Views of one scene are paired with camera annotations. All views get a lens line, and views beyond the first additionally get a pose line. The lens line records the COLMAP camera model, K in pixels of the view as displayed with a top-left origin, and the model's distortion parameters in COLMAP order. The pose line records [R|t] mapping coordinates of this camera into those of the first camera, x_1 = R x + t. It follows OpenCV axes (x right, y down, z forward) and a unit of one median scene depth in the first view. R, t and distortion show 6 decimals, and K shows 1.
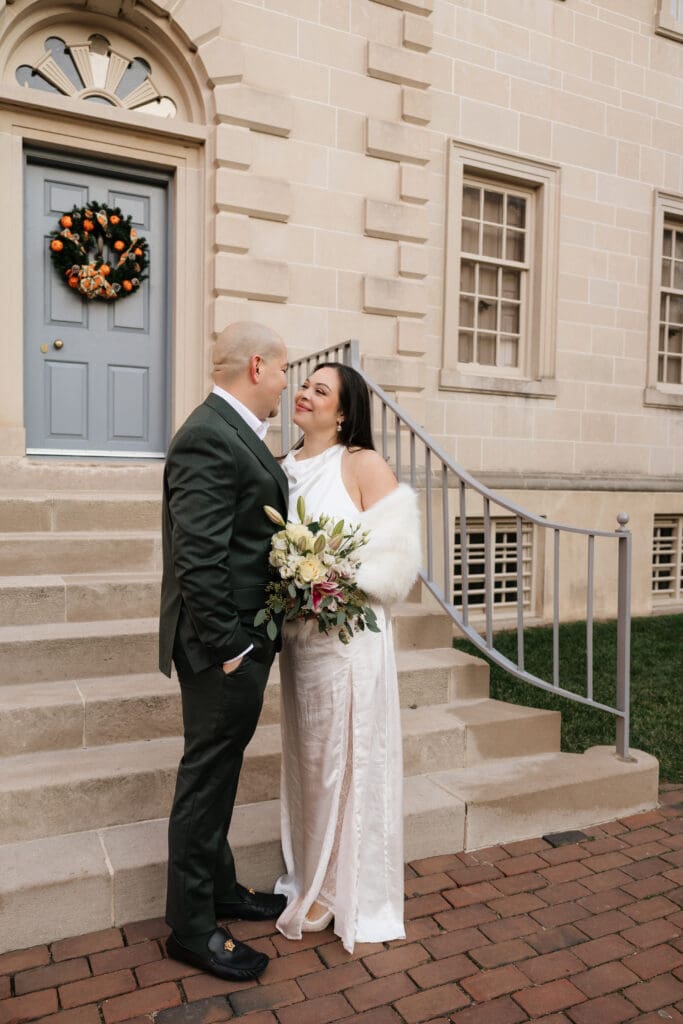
lens RADIAL K [[820.8, 0, 341.5], [0, 820.8, 512.0], [0, 0, 1]] dist [0.001294, 0.004556]
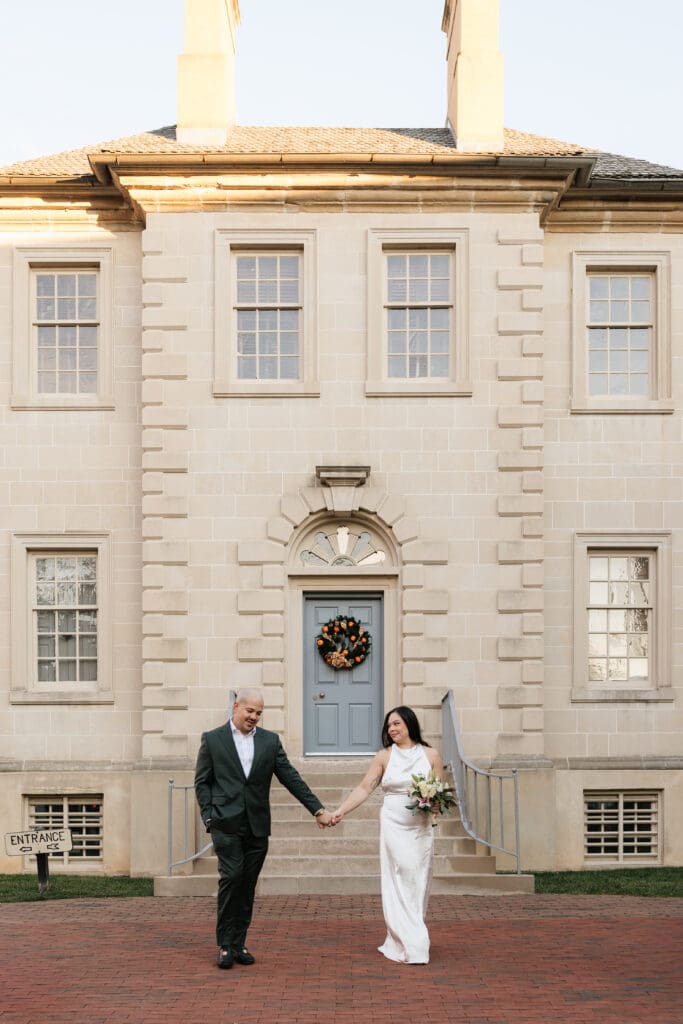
lens RADIAL K [[3758.8, 0, 341.5], [0, 3758.8, 512.0], [0, 0, 1]] dist [-0.012407, 0.831746]
pose [[0.885330, -0.069798, -0.459695, 3.458738], [0.002354, 0.989329, -0.145680, 0.592589], [0.464958, 0.127893, 0.876047, -6.167208]]
